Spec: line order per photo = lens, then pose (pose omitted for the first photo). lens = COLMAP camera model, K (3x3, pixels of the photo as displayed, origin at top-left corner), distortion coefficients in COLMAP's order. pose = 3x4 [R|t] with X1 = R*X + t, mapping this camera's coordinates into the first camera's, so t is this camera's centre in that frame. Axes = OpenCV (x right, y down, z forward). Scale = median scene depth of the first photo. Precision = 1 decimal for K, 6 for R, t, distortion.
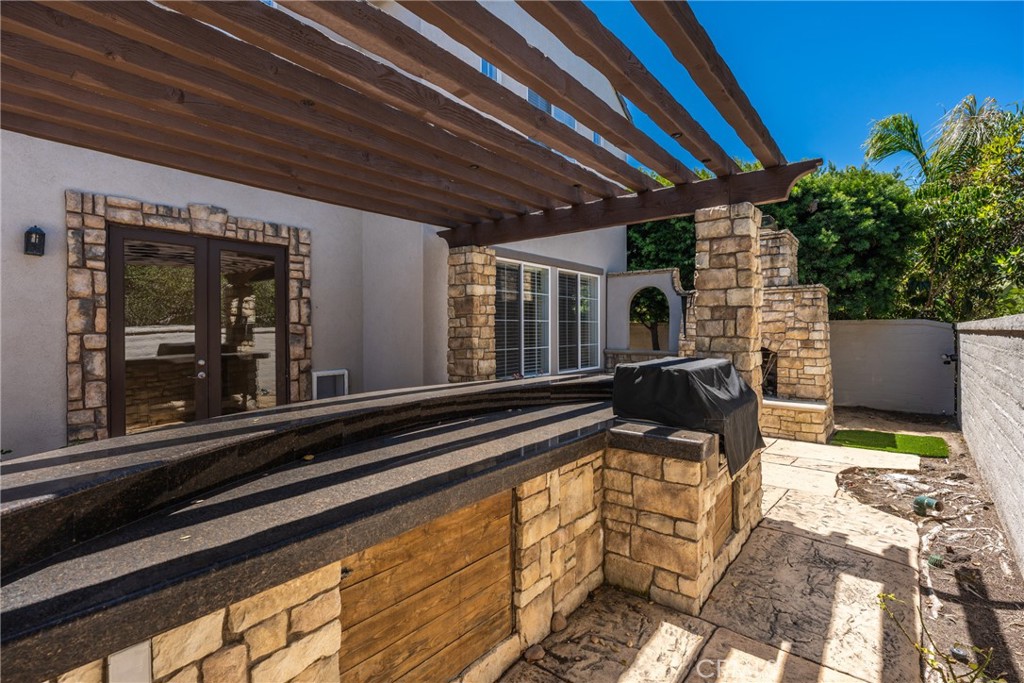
lens RADIAL K [[473.1, 0, 512.2], [0, 473.1, 334.3], [0, 0, 1]] dist [-0.004487, -0.000543]
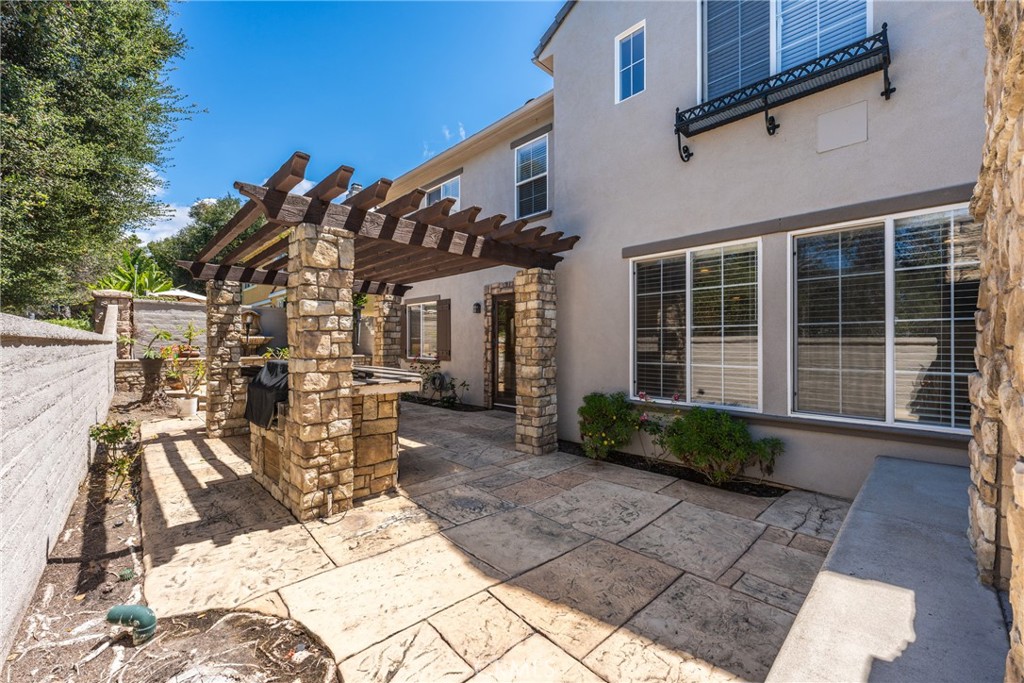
lens RADIAL K [[401.9, 0, 509.8], [0, 401.9, 343.6], [0, 0, 1]] dist [-0.002506, -0.000428]
pose [[-0.108116, 0.002804, -0.994134, 0.925326], [-0.011247, 0.999929, 0.004043, -0.003772], [0.994075, 0.011618, -0.108077, 1.060607]]
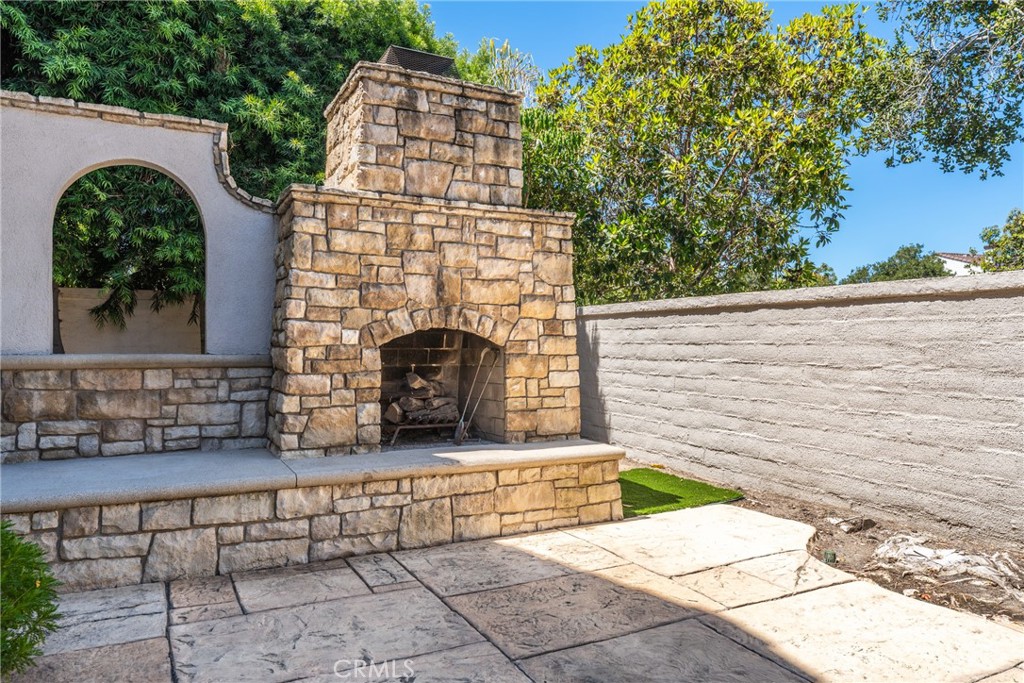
lens RADIAL K [[669.8, 0, 504.9], [0, 669.8, 341.3], [0, 0, 1]] dist [0.009066, 0.002680]
pose [[0.389879, 0.007525, 0.920835, -0.069750], [0.007185, 0.999911, -0.011213, 0.052407], [-0.920838, 0.010988, 0.389790, 0.944072]]
